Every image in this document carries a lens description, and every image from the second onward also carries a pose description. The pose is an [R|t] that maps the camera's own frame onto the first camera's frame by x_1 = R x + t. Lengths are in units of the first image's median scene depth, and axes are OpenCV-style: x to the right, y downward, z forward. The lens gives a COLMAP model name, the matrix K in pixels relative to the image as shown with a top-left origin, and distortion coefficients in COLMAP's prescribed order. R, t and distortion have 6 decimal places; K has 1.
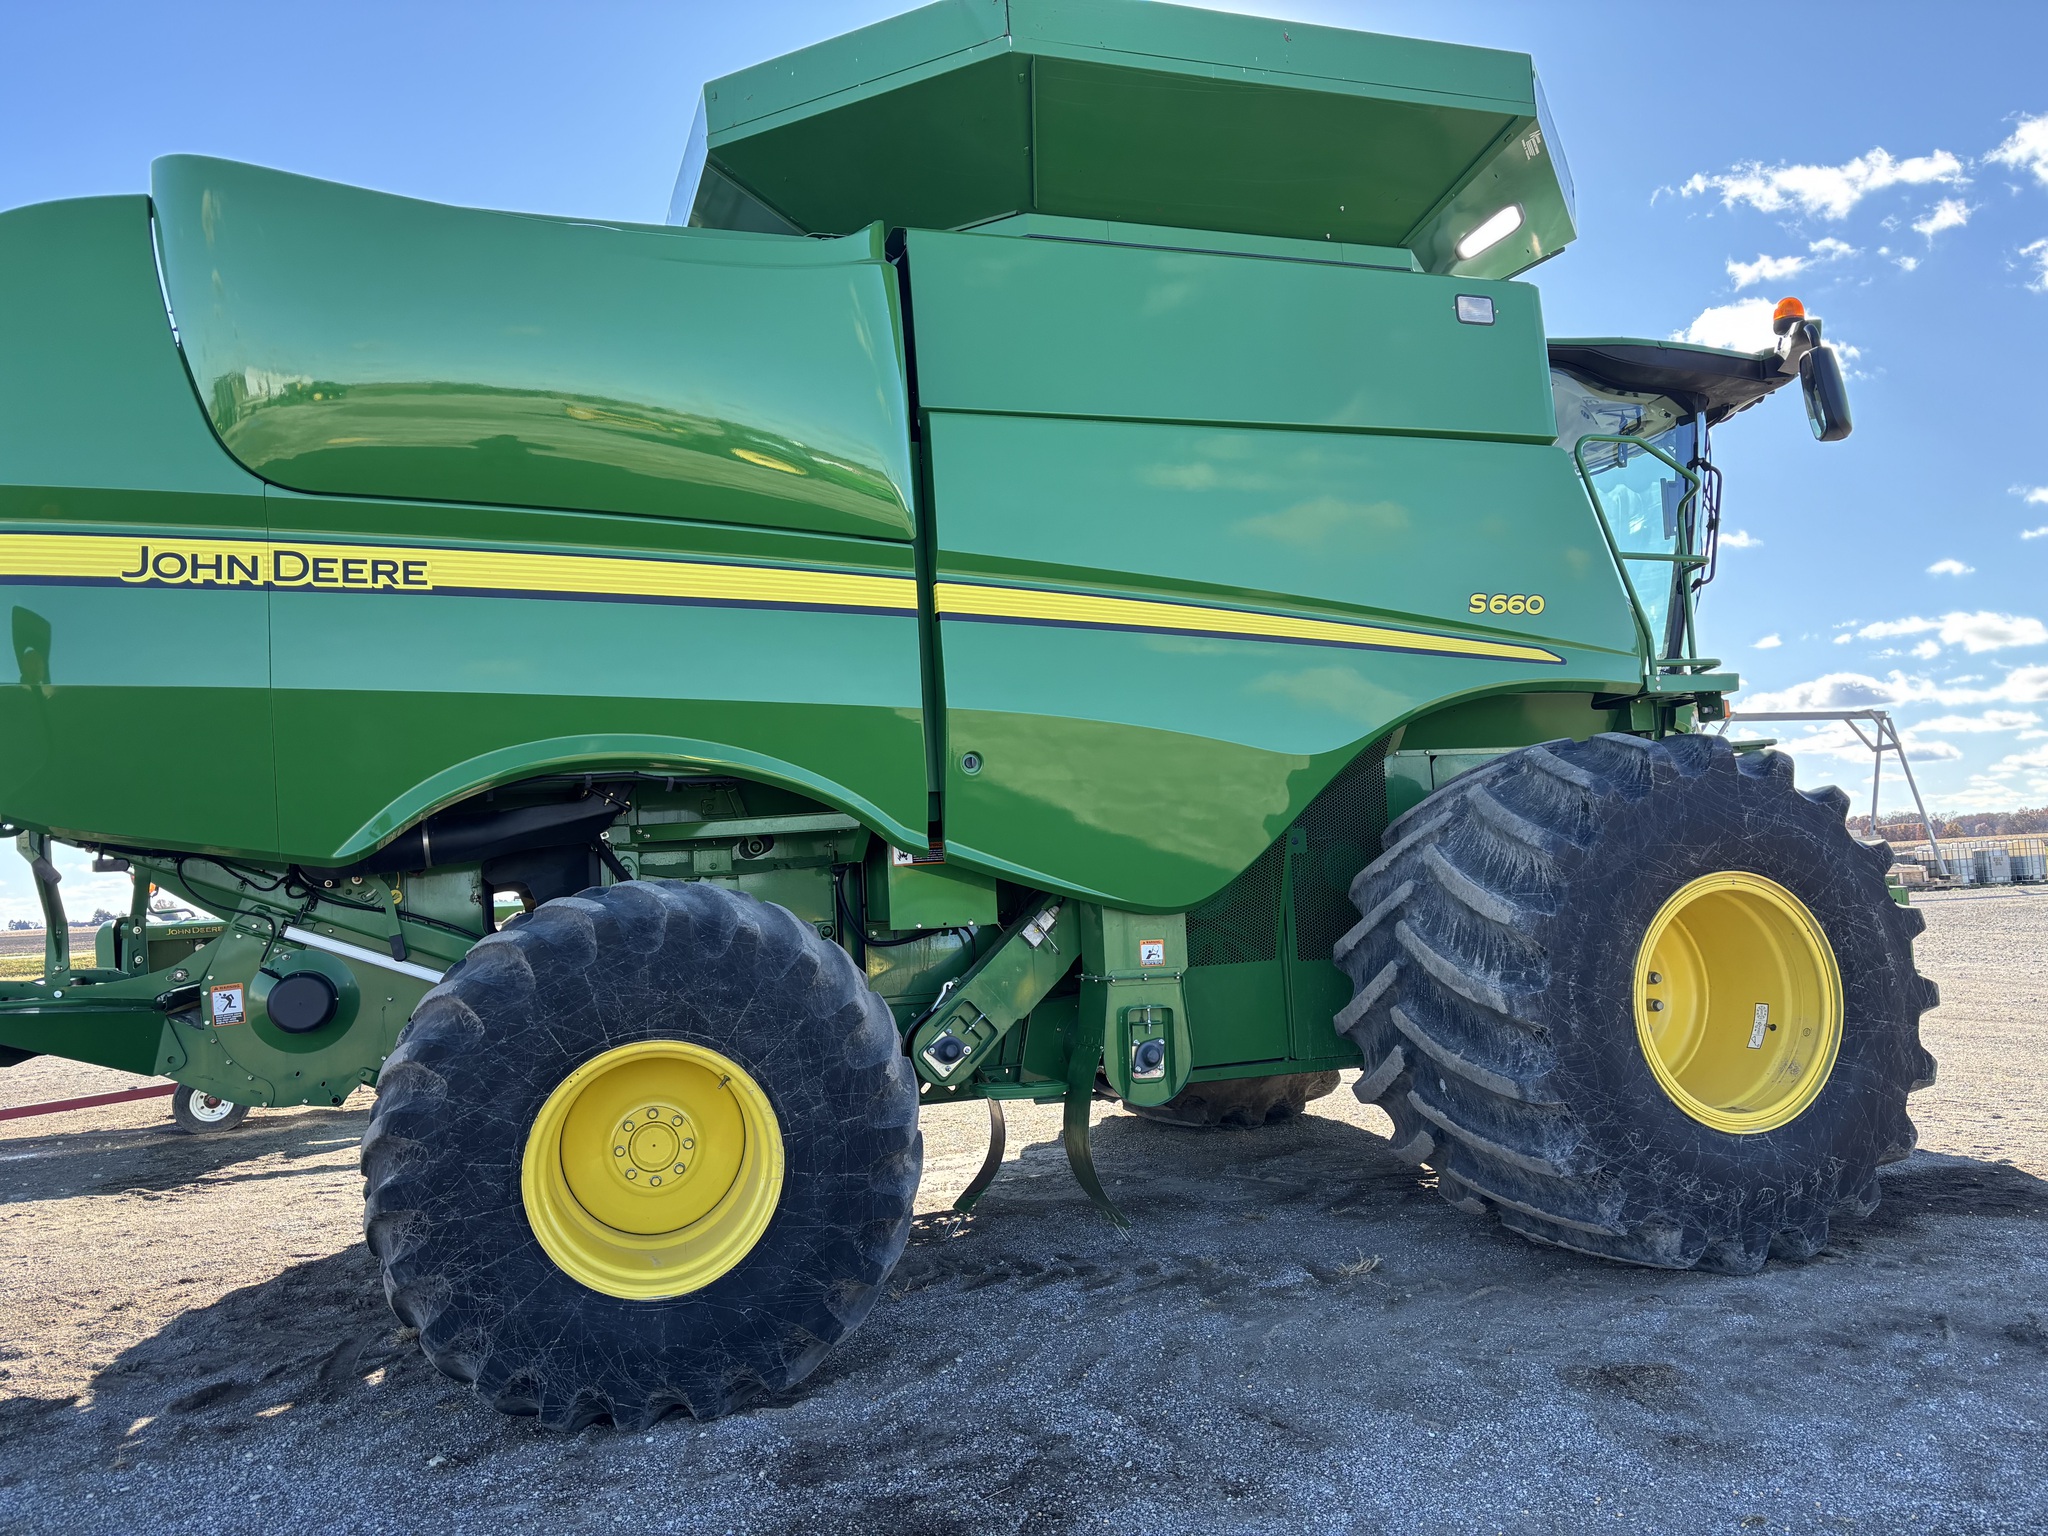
lens RADIAL K [[1549.8, 0, 1017.6], [0, 1549.8, 735.2], [0, 0, 1]] dist [0.088333, -0.152029]
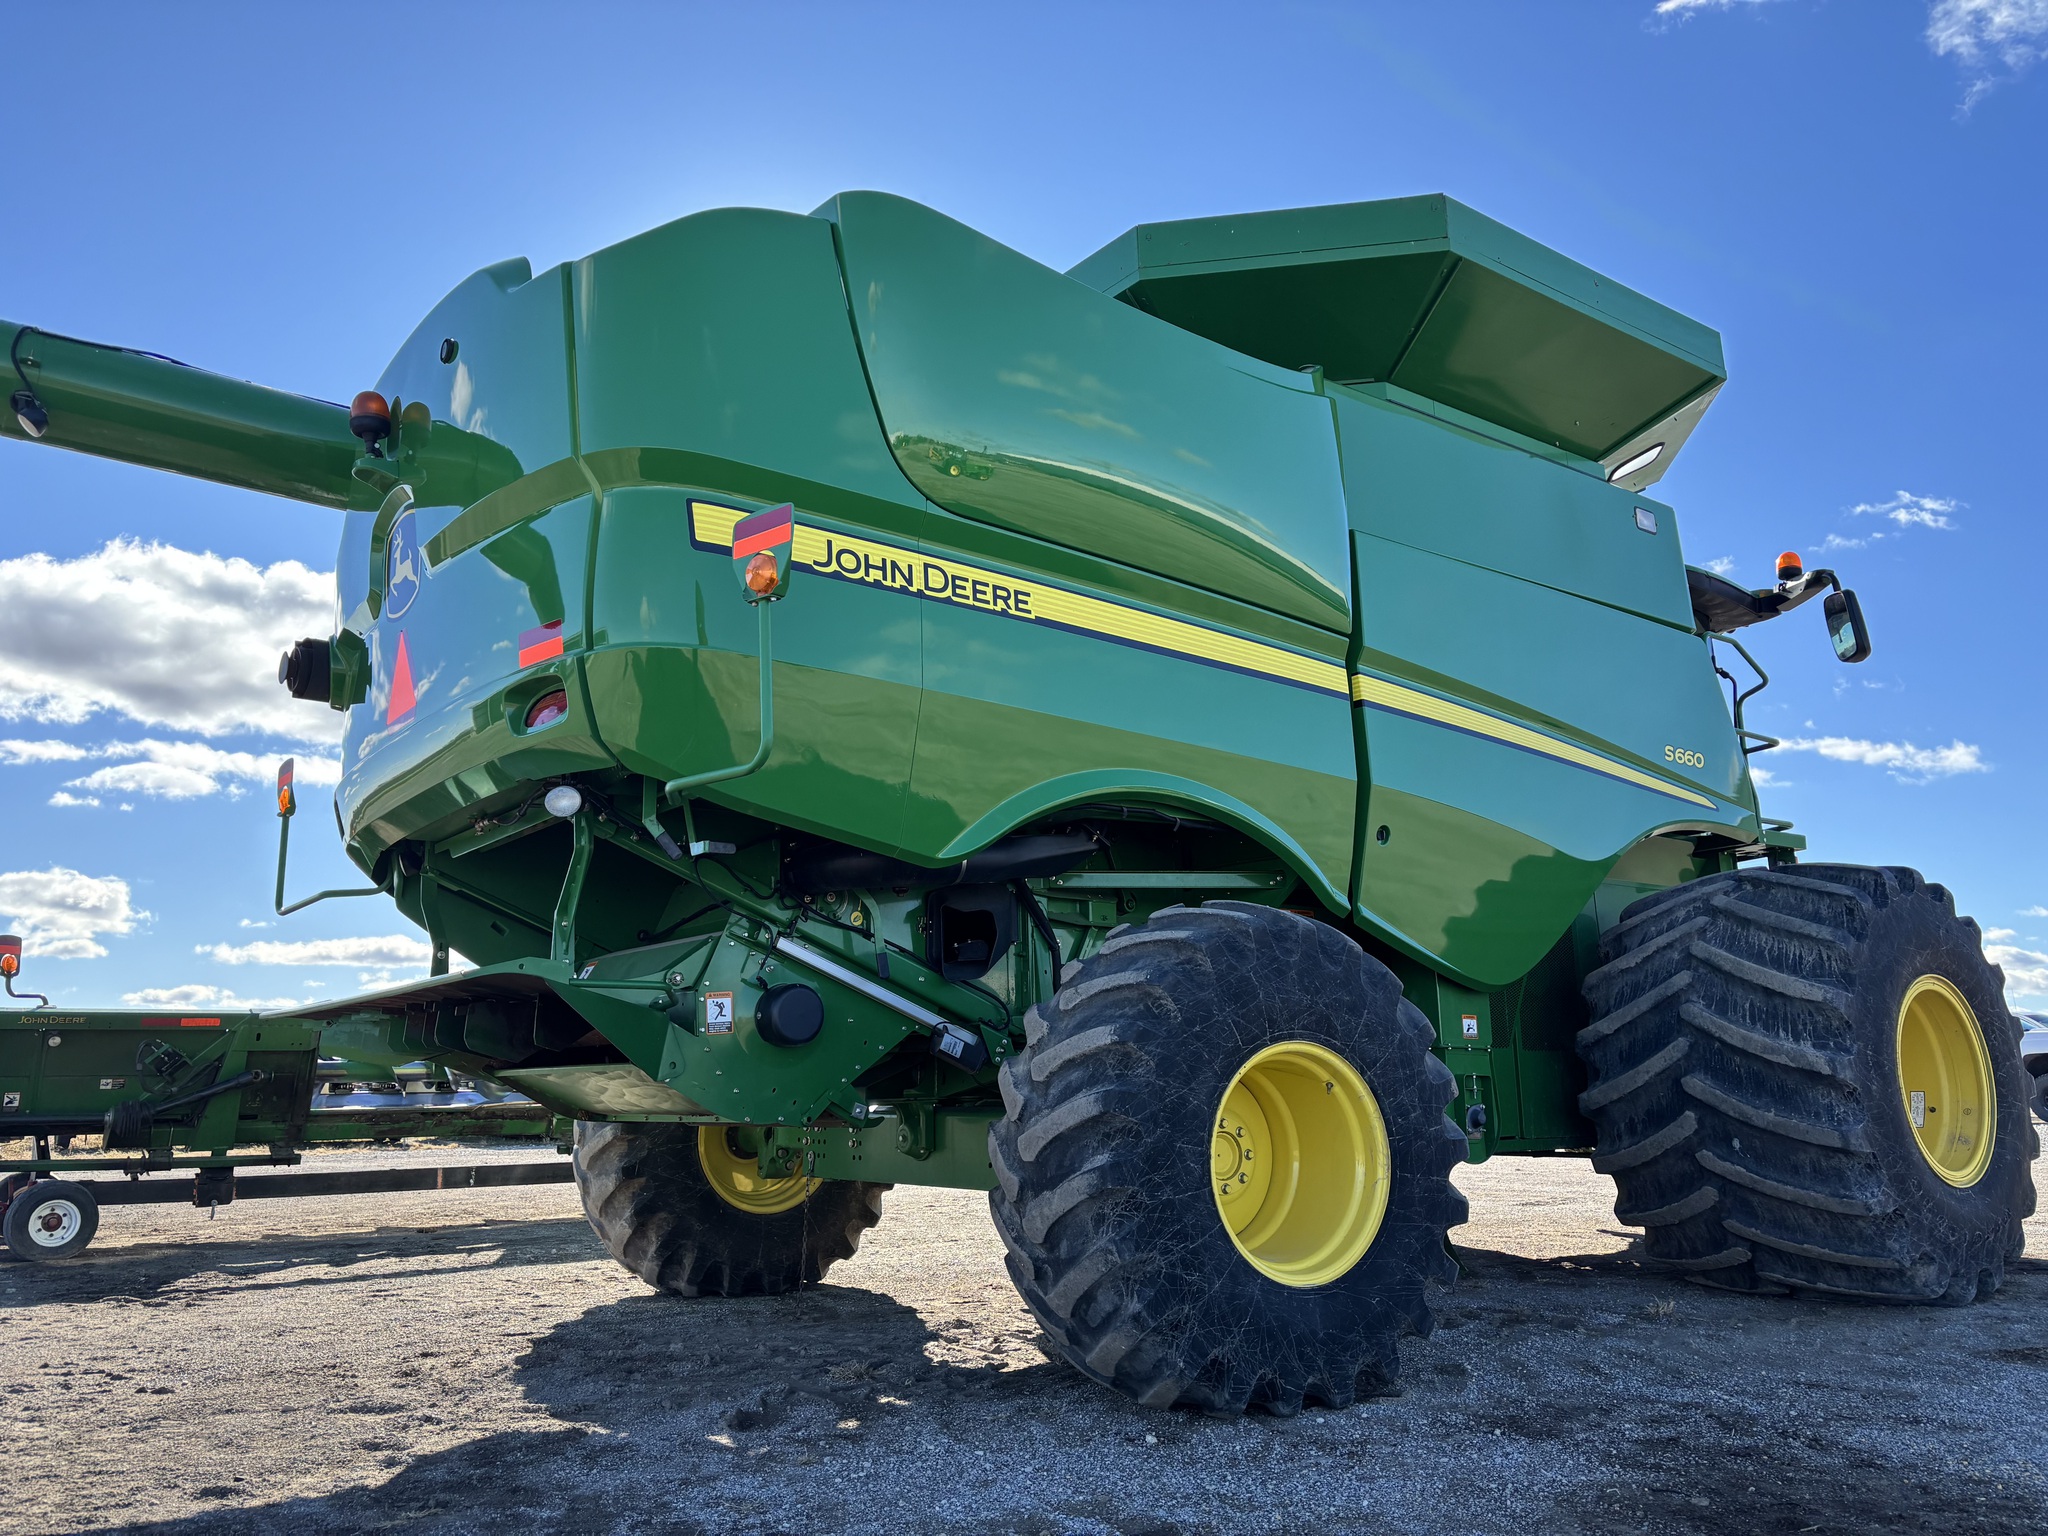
lens RADIAL K [[1518.3, 0, 1022.3], [0, 1518.3, 710.6], [0, 0, 1]] dist [0.045213, -0.043503]
pose [[0.955673, 0.109499, 0.273313, -0.672800], [-0.067405, 0.984986, -0.158932, 0.138499], [-0.286612, 0.133465, 0.948705, 0.018188]]
